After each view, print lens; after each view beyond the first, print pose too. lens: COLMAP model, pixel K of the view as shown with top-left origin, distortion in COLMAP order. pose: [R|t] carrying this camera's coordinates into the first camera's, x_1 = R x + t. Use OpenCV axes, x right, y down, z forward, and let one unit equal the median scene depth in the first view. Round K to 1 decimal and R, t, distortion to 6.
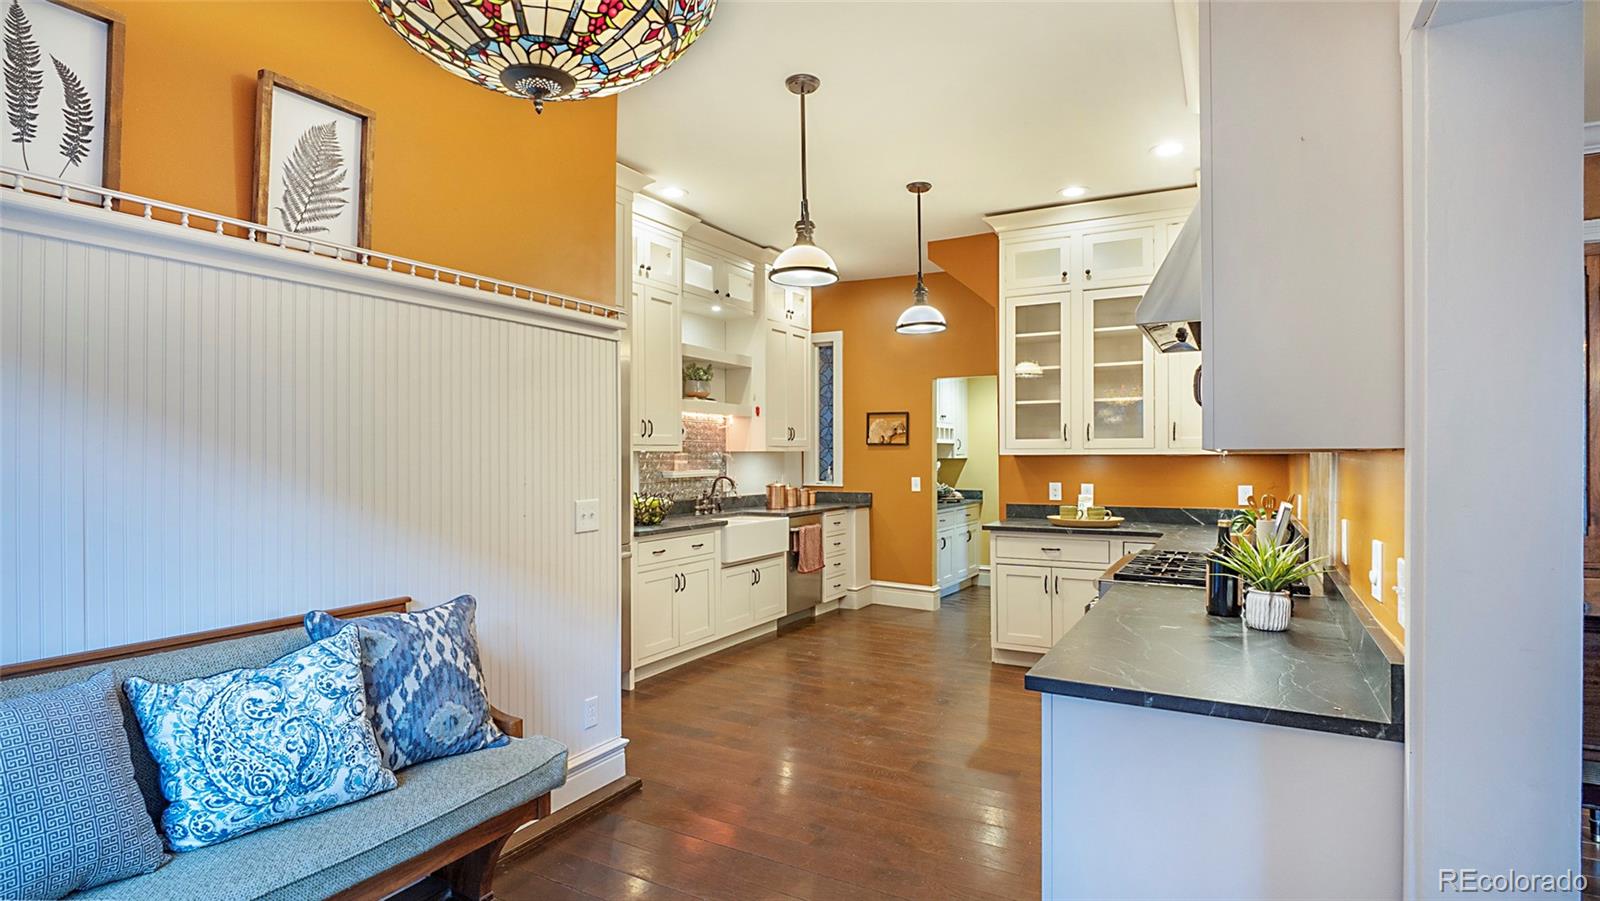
lens RADIAL K [[803.0, 0, 800.8], [0, 803.0, 452.3], [0, 0, 1]] dist [-0.005713, -0.002864]
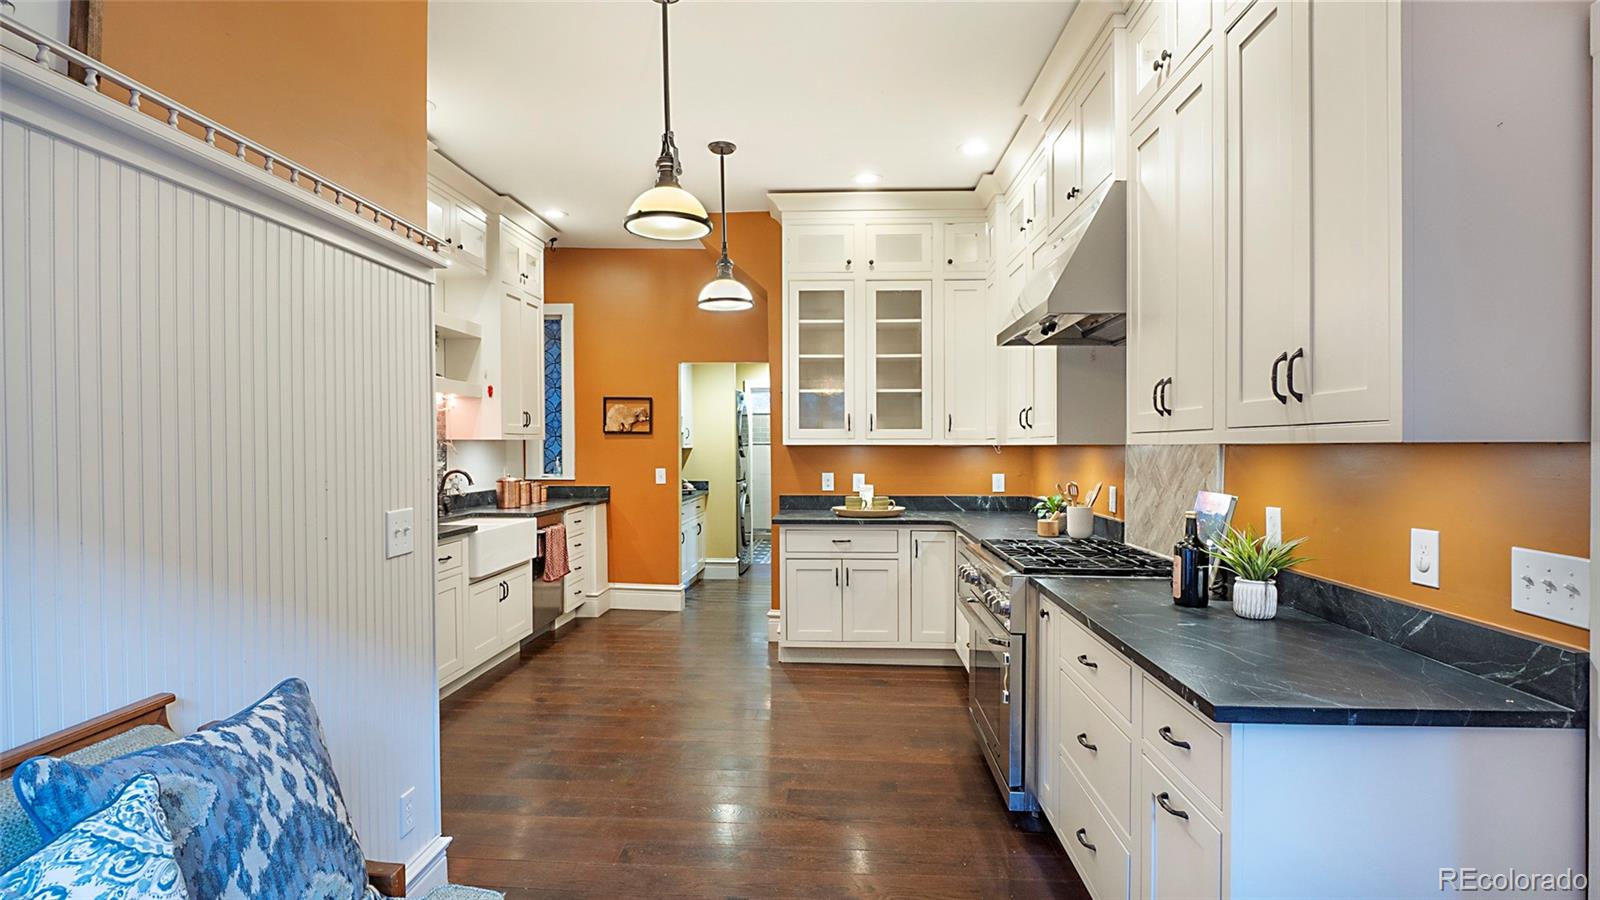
lens RADIAL K [[803.0, 0, 817.5], [0, 803.0, 453.9], [0, 0, 1]] dist [-0.005713, -0.002864]
pose [[0.897023, -0.002228, 0.441978, -0.144123], [-0.004711, 0.999882, 0.014602, -0.000157], [-0.441959, -0.015180, 0.896907, 0.128764]]
